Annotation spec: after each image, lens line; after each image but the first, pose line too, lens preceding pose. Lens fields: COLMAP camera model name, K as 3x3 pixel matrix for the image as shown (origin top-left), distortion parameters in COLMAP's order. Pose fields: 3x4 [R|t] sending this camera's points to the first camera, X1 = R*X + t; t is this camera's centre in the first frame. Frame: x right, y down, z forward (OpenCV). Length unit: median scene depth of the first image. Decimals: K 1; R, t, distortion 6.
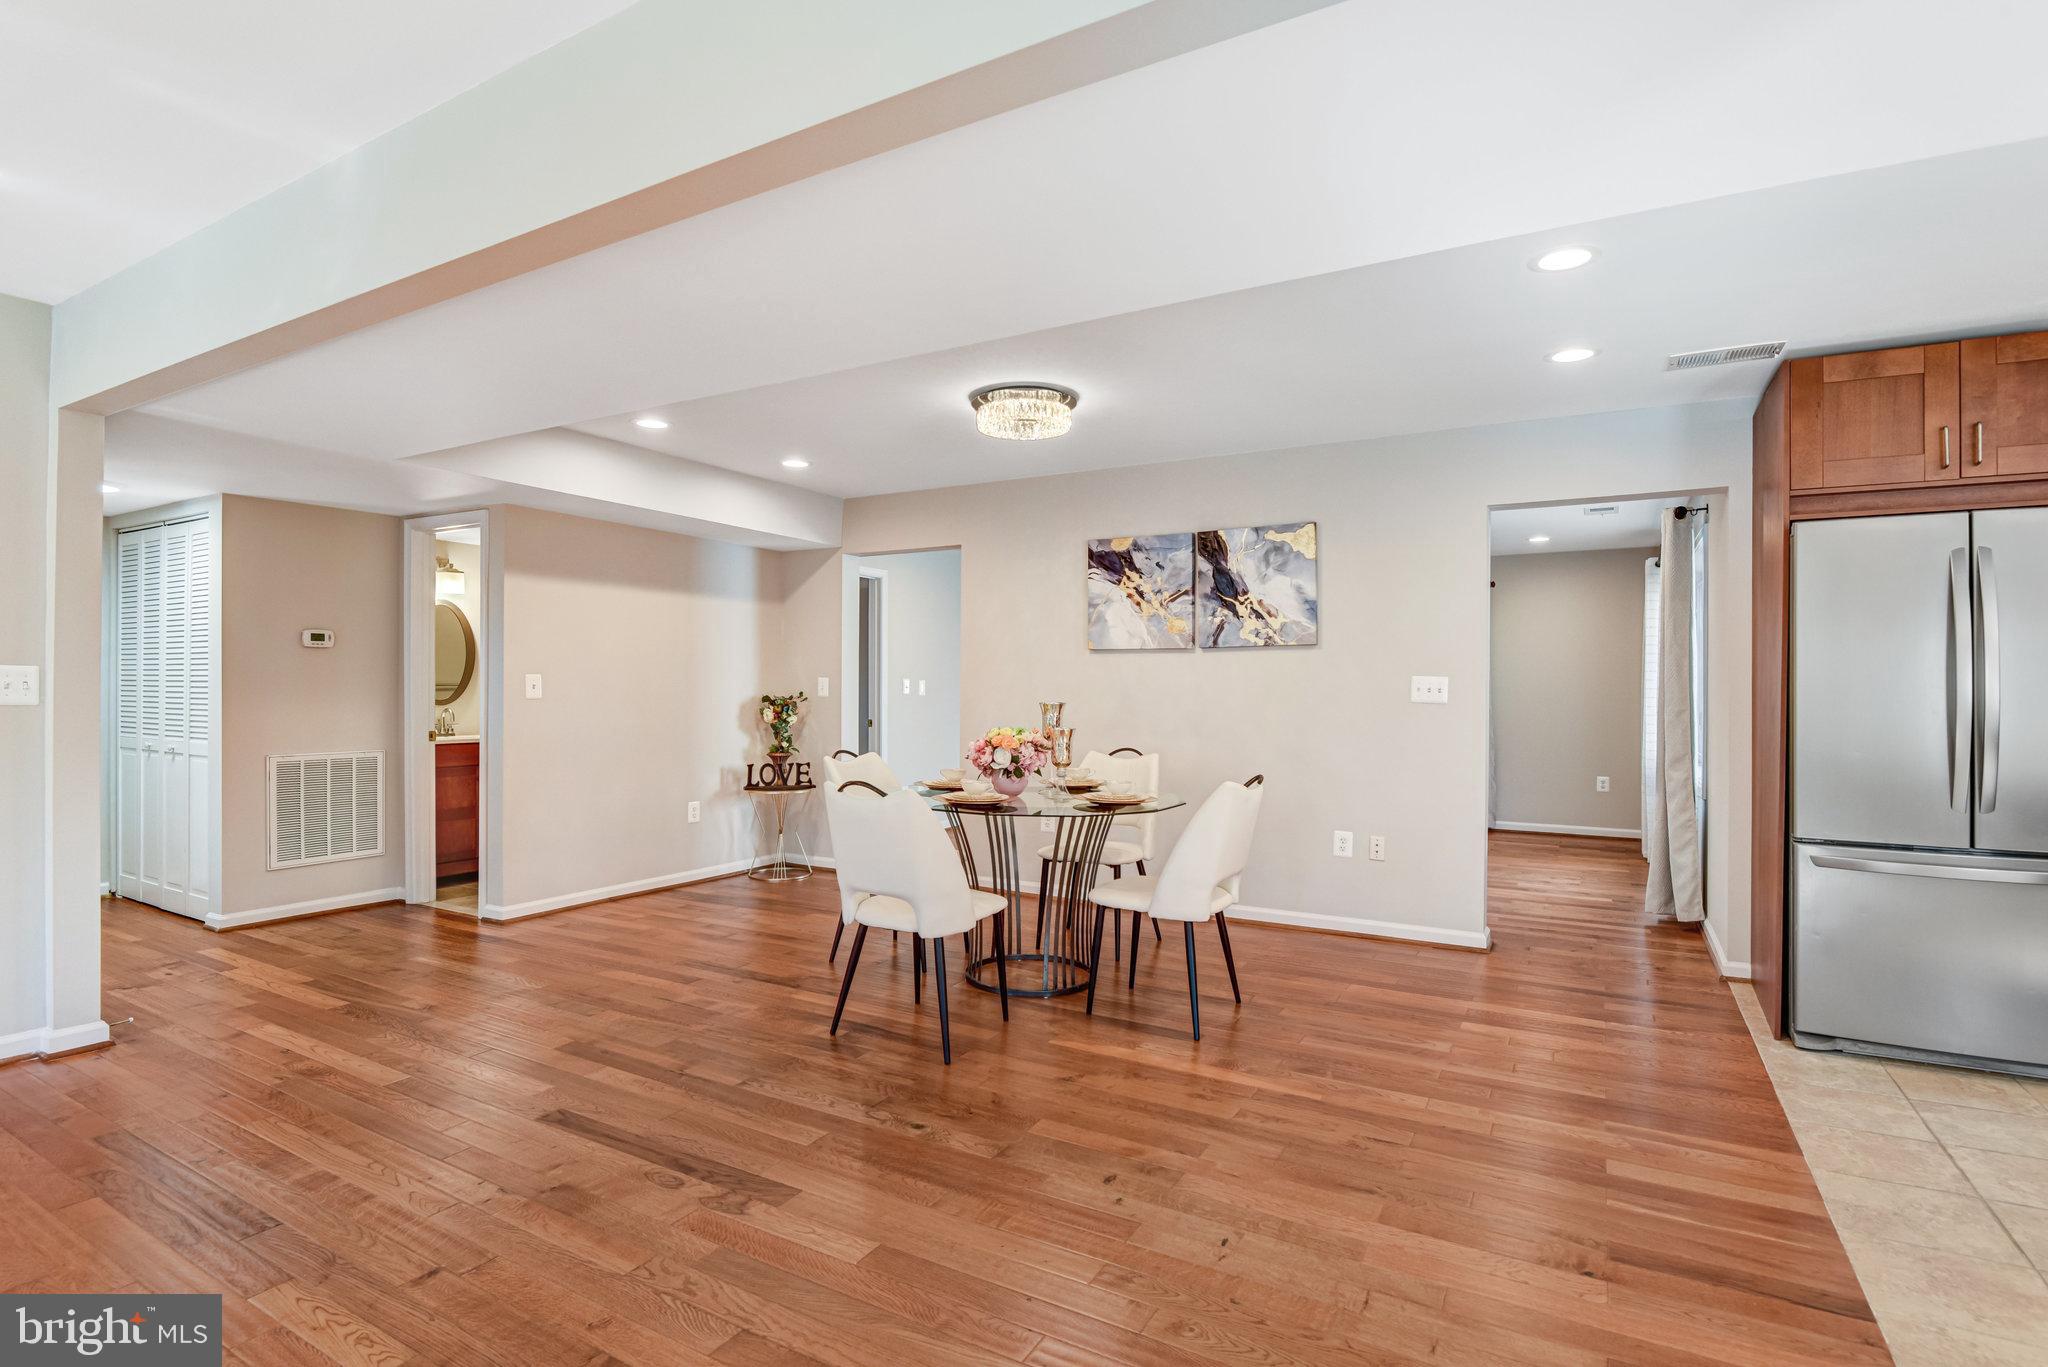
lens RADIAL K [[1030.7, 0, 1026.9], [0, 1030.7, 692.8], [0, 0, 1]] dist [-0.017815, -0.001429]
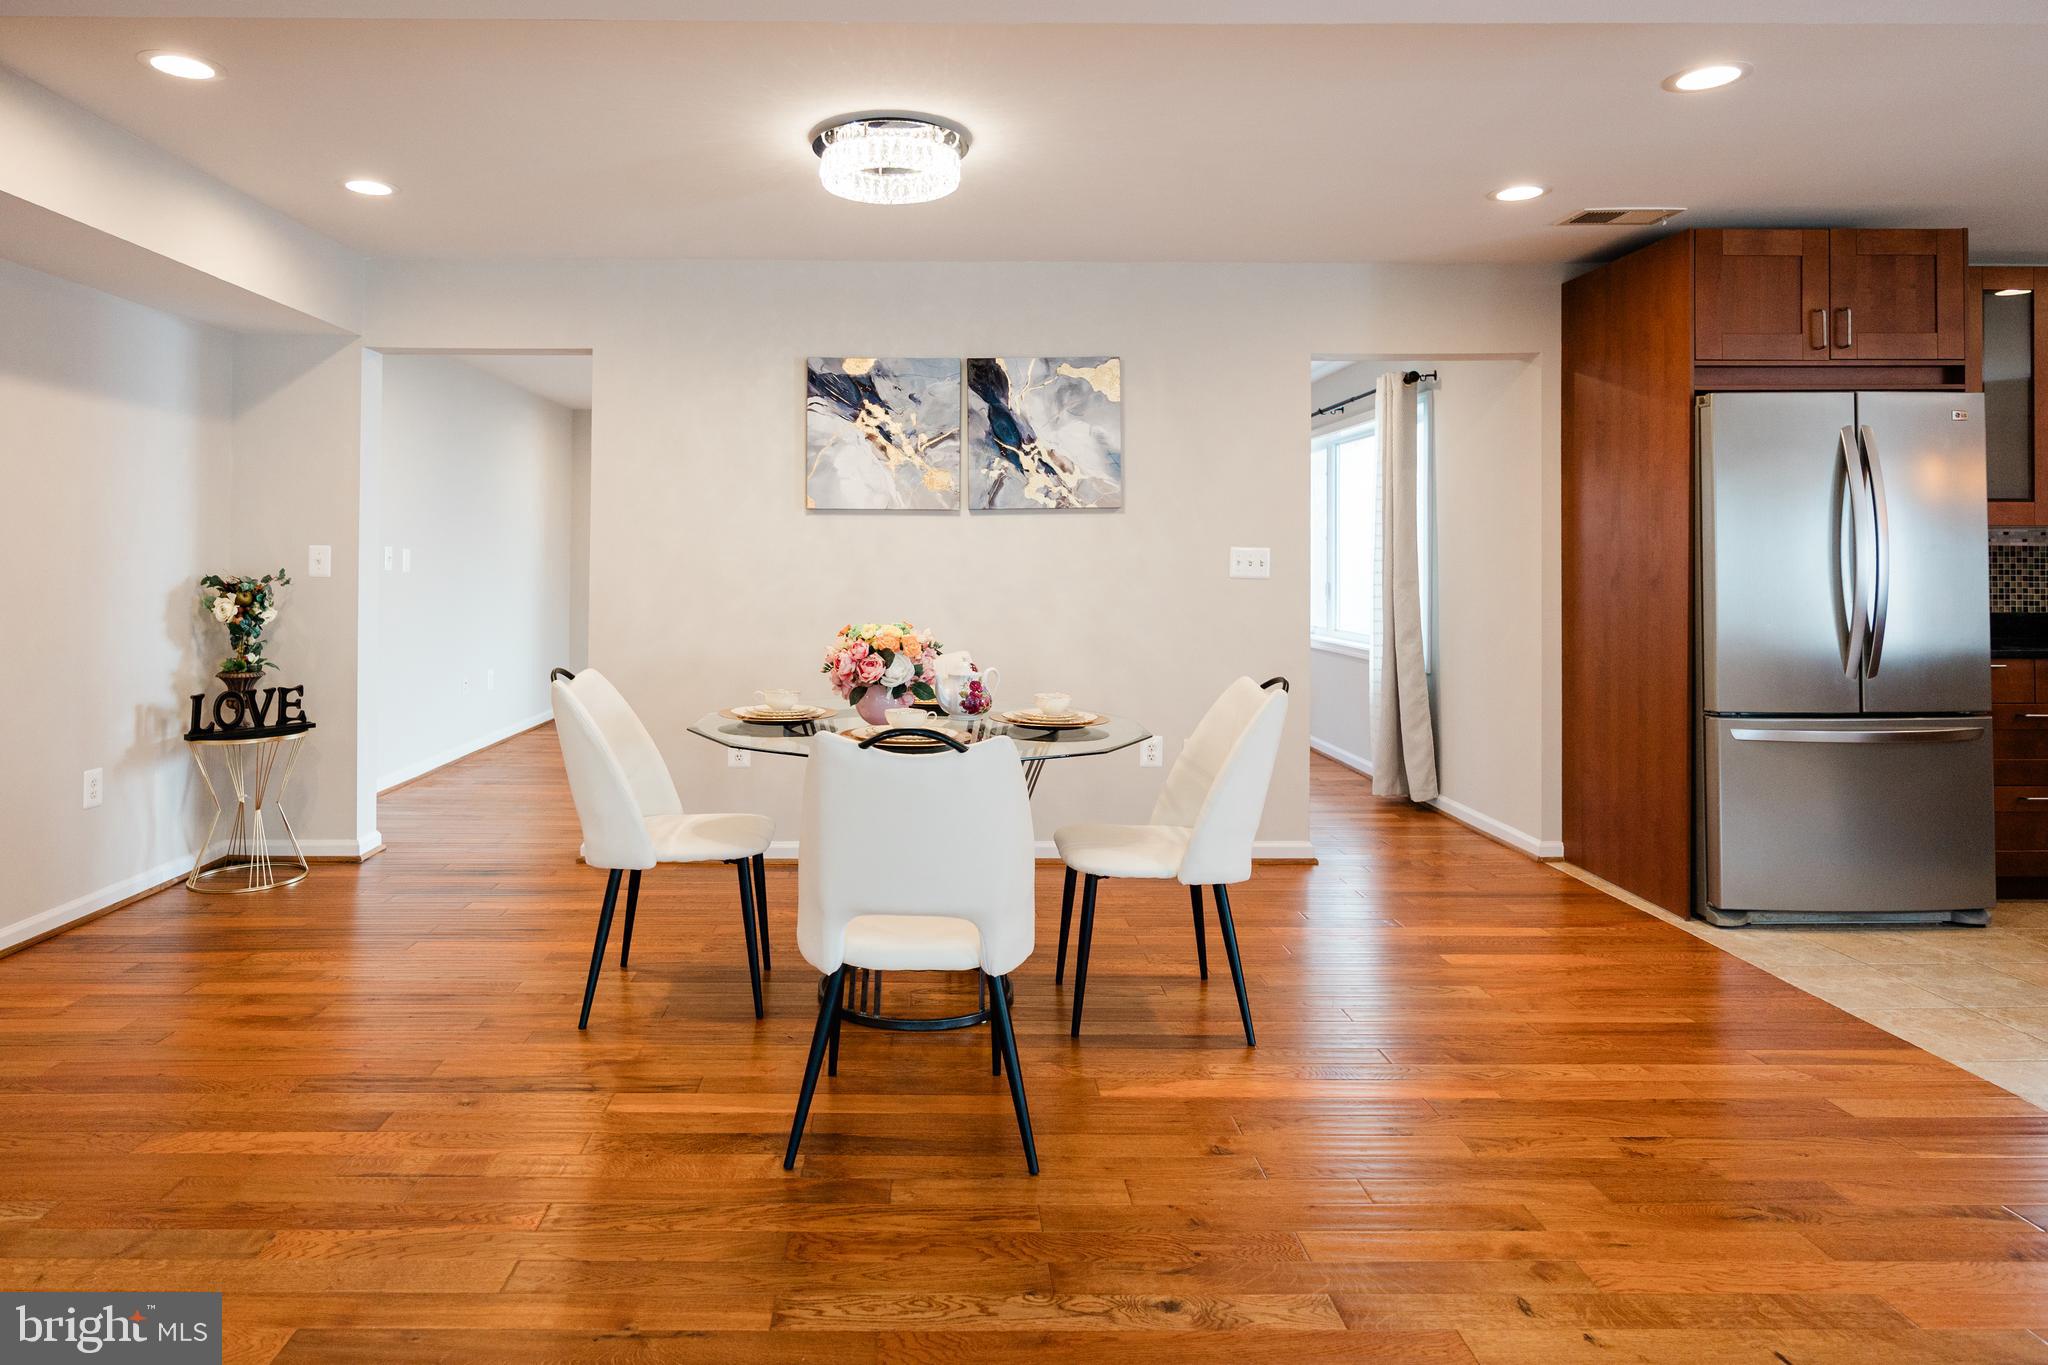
lens RADIAL K [[1206.3, 0, 1024.2], [0, 1206.3, 545.3], [0, 0, 1]] dist [-0.000466, -0.002546]
pose [[0.857970, 0.002993, 0.513691, -0.260041], [0.004221, 0.999908, -0.012876, -0.005113], [-0.513682, 0.013216, 0.857879, 0.211323]]
